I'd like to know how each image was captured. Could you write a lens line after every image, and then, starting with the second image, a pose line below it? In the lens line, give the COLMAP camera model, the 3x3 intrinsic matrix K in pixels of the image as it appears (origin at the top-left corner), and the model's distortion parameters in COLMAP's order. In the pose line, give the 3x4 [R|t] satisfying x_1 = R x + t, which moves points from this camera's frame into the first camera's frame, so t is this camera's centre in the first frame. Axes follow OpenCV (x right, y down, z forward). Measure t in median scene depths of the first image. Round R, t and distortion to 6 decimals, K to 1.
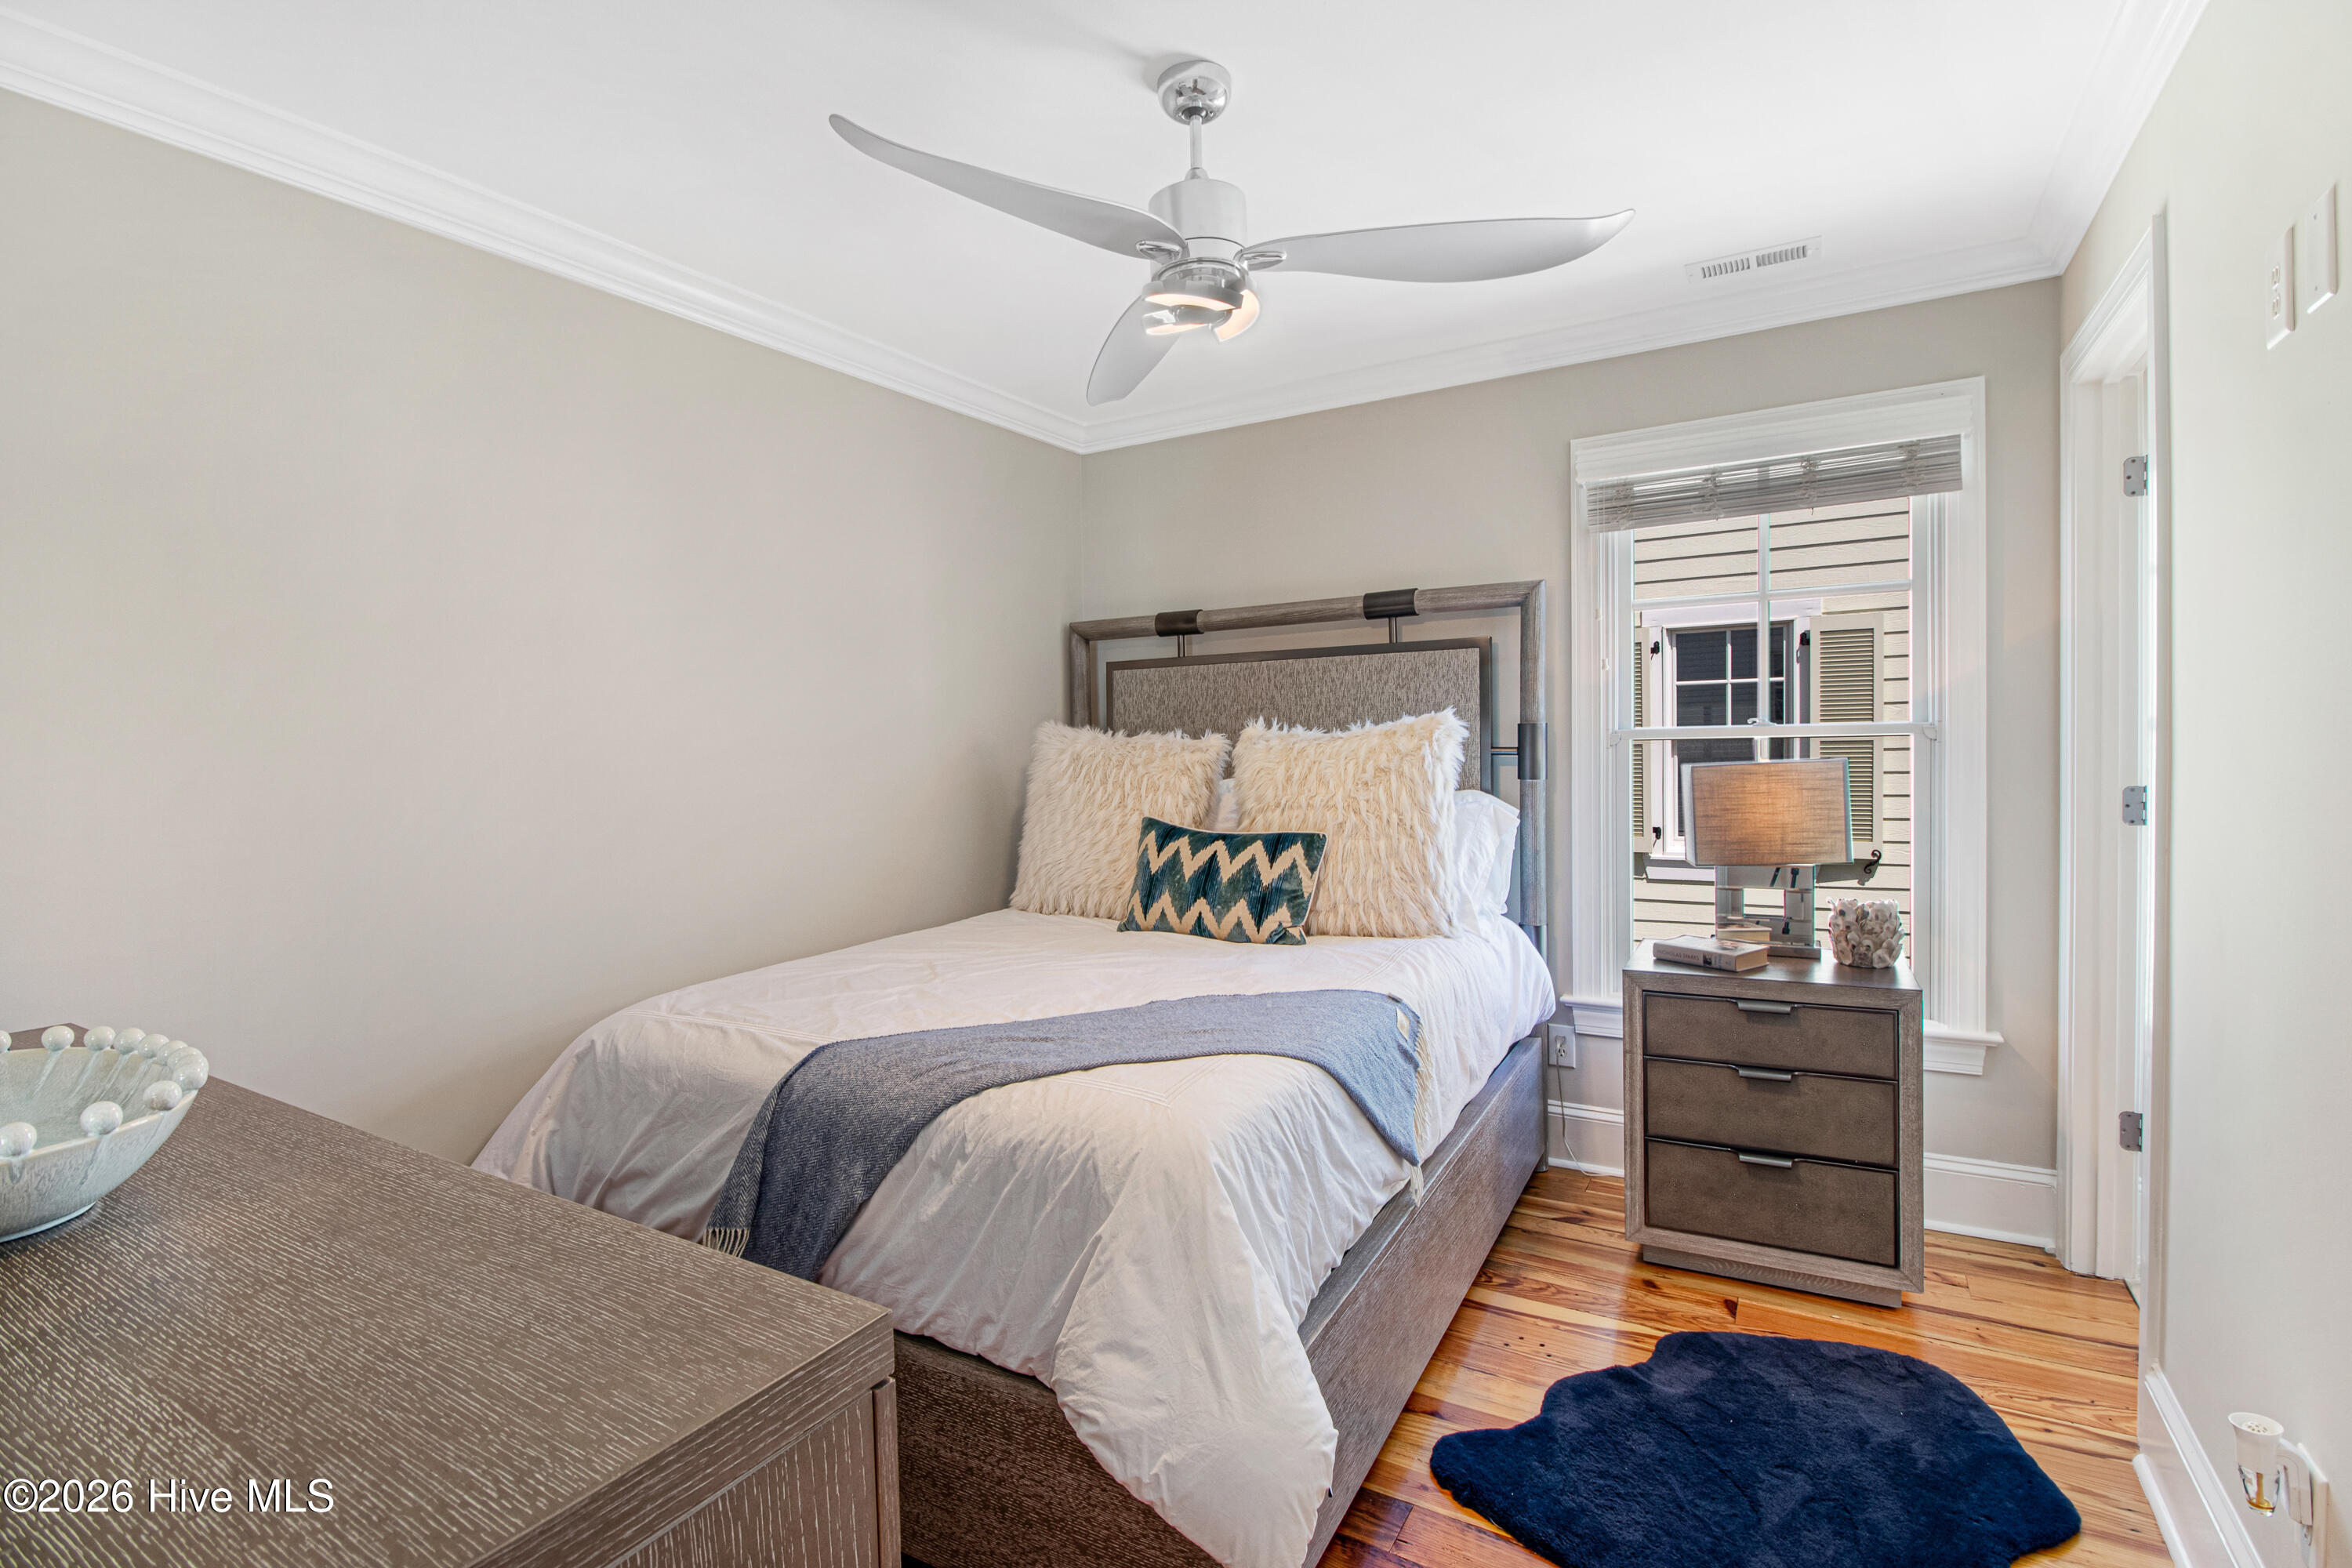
lens RADIAL K [[1095.2, 0, 1139.4], [0, 1095.2, 777.1], [0, 0, 1]] dist [0.005239, 0.000071]
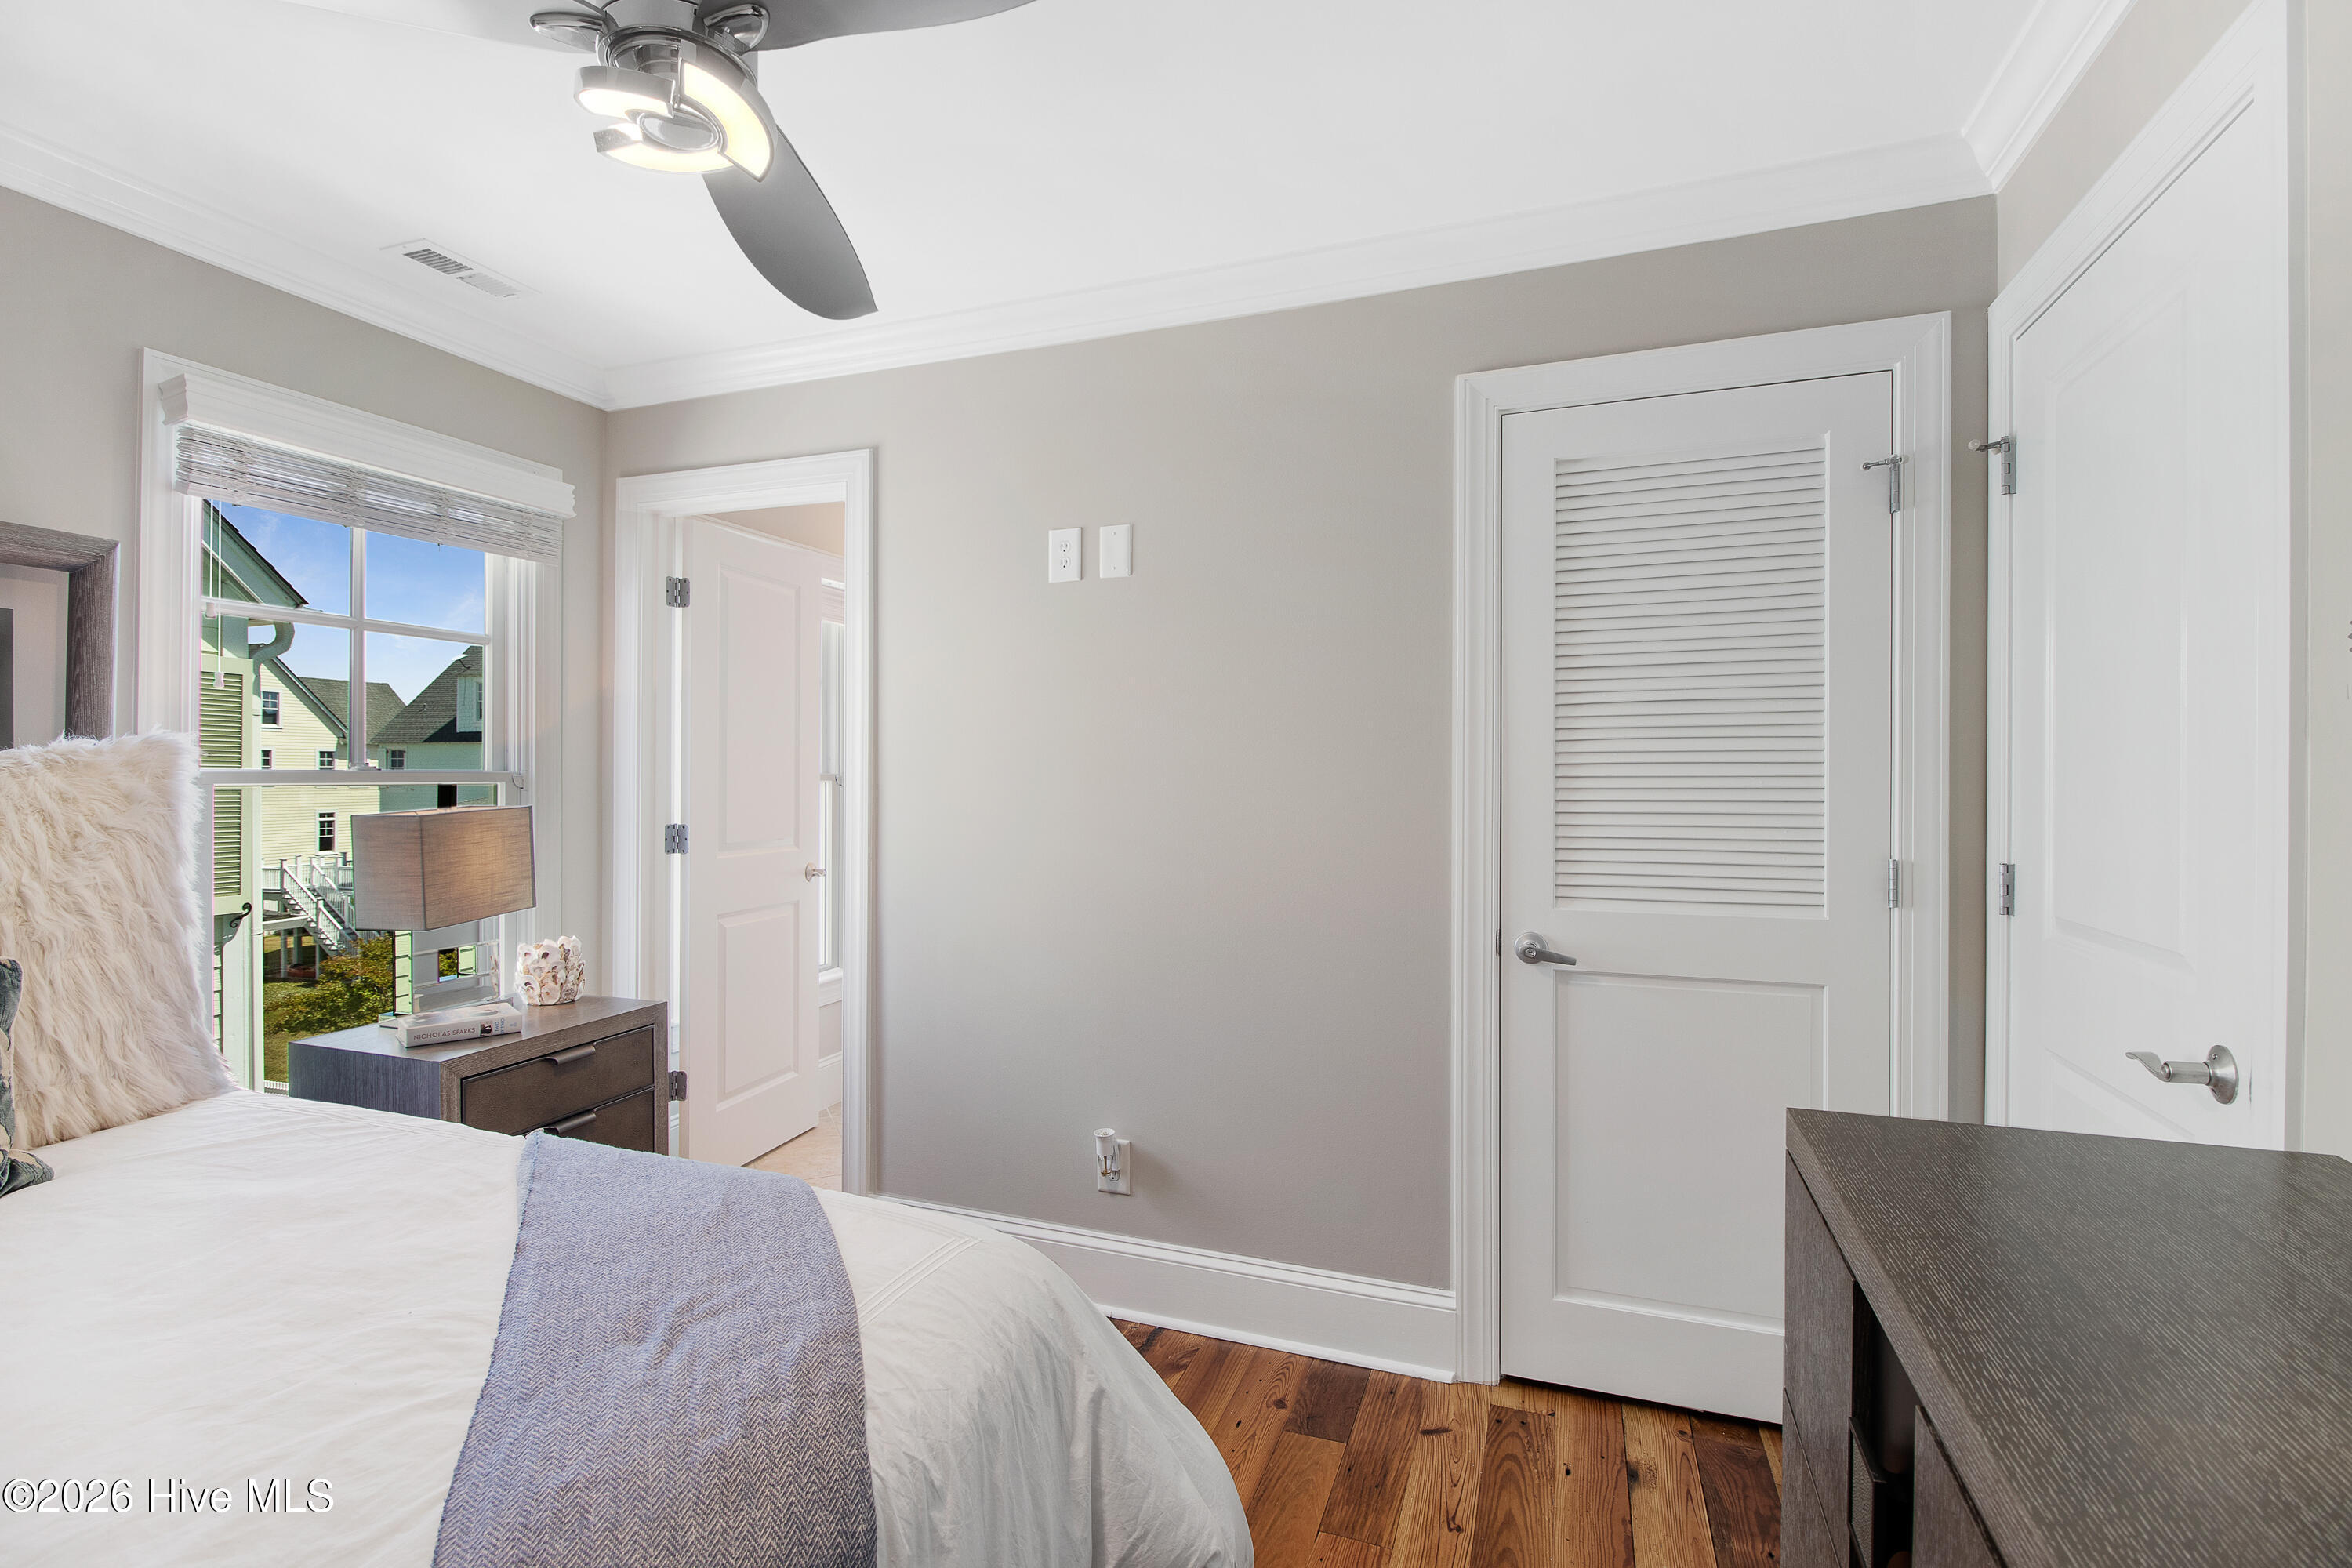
lens RADIAL K [[1095.2, 0, 1139.4], [0, 1095.2, 777.1], [0, 0, 1]] dist [0.005239, 0.000071]
pose [[-0.186900, 0.020381, 0.982167, -0.484336], [0.032363, 0.999370, -0.014579, -0.010883], [-0.981846, 0.029061, -0.187442, 0.643792]]
